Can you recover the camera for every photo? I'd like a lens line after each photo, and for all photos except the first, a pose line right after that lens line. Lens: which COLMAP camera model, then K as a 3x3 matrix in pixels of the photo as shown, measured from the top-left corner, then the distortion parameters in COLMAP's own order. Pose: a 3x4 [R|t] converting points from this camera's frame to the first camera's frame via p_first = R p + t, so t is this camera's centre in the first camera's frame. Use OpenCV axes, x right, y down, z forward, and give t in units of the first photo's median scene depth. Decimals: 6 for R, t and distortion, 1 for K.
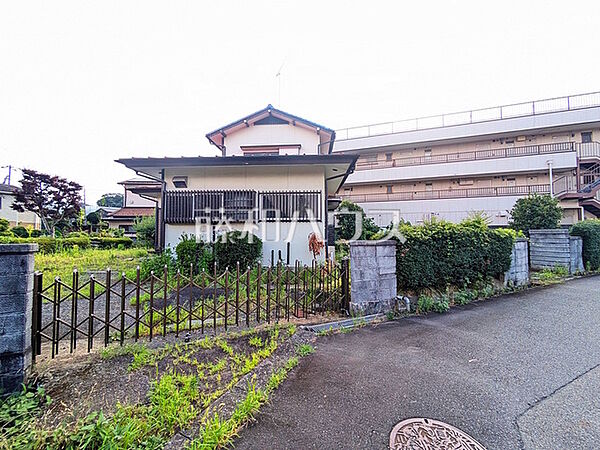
lens RADIAL K [[237.9, 0, 299.3], [0, 237.9, 224.4], [0, 0, 1]] dist [-0.003720, 0.003755]
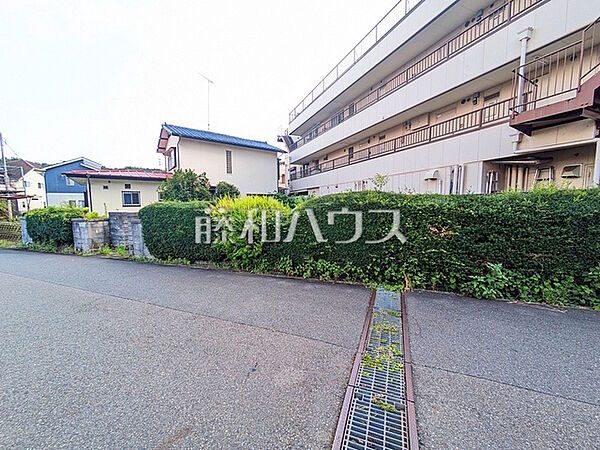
lens RADIAL K [[237.9, 0, 299.3], [0, 237.9, 224.4], [0, 0, 1]] dist [-0.003720, 0.003755]
pose [[0.664339, 0.056455, -0.745296, 2.523747], [0.040392, 0.992975, 0.111220, -0.012061], [0.746339, -0.103992, 0.657392, 0.945342]]
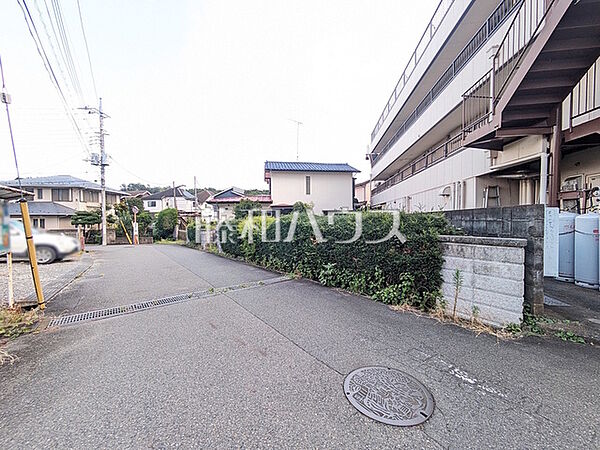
lens RADIAL K [[237.9, 0, 299.3], [0, 237.9, 224.4], [0, 0, 1]] dist [-0.003720, 0.003755]
pose [[0.211810, 0.018410, -0.977137, 3.121742], [0.054989, 0.998014, 0.030723, -0.008439], [0.975763, -0.060239, 0.210377, 1.308470]]
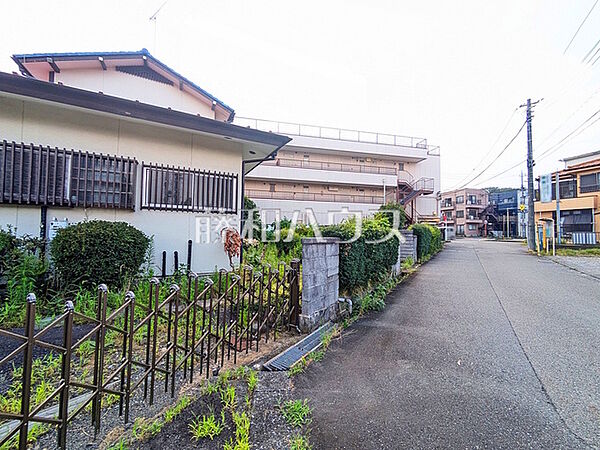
lens RADIAL K [[237.9, 0, 299.3], [0, 237.9, 224.4], [0, 0, 1]] dist [-0.003720, 0.003755]
pose [[0.853297, 0.033151, 0.520370, -0.133936], [-0.039284, 0.999228, 0.000761, 0.014288], [-0.519943, -0.021092, 0.853941, 0.202704]]
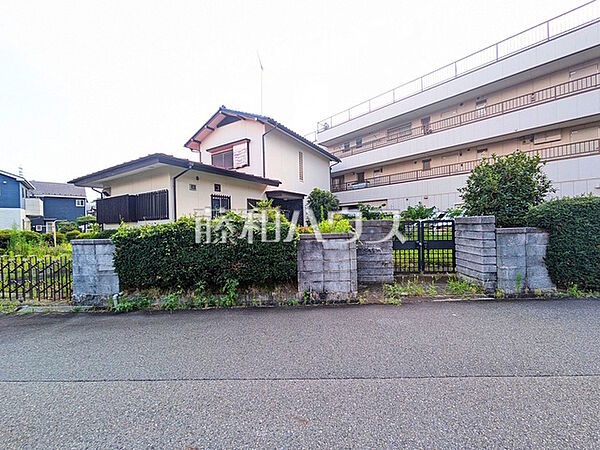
lens RADIAL K [[237.9, 0, 299.3], [0, 237.9, 224.4], [0, 0, 1]] dist [-0.003720, 0.003755]
pose [[0.886213, -0.021078, -0.462799, 1.063022], [0.044689, 0.998195, 0.040111, -0.002540], [0.461118, -0.056229, 0.885556, 0.302027]]
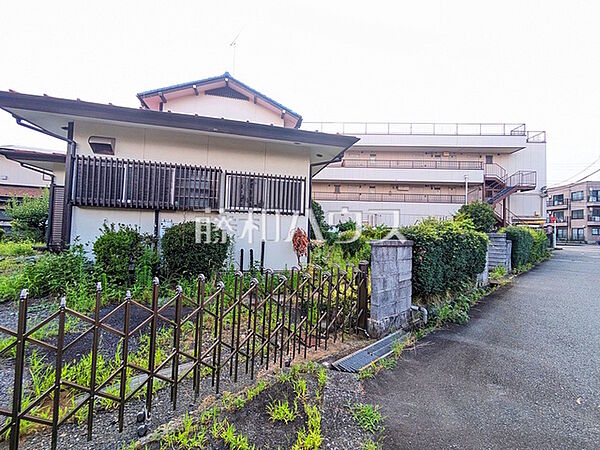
lens RADIAL K [[237.9, 0, 299.3], [0, 237.9, 224.4], [0, 0, 1]] dist [-0.003720, 0.003755]
pose [[0.960185, 0.041254, 0.276304, -0.144334], [-0.044494, 0.998995, 0.005464, 0.015382], [-0.275800, -0.017540, 0.961055, 0.200184]]
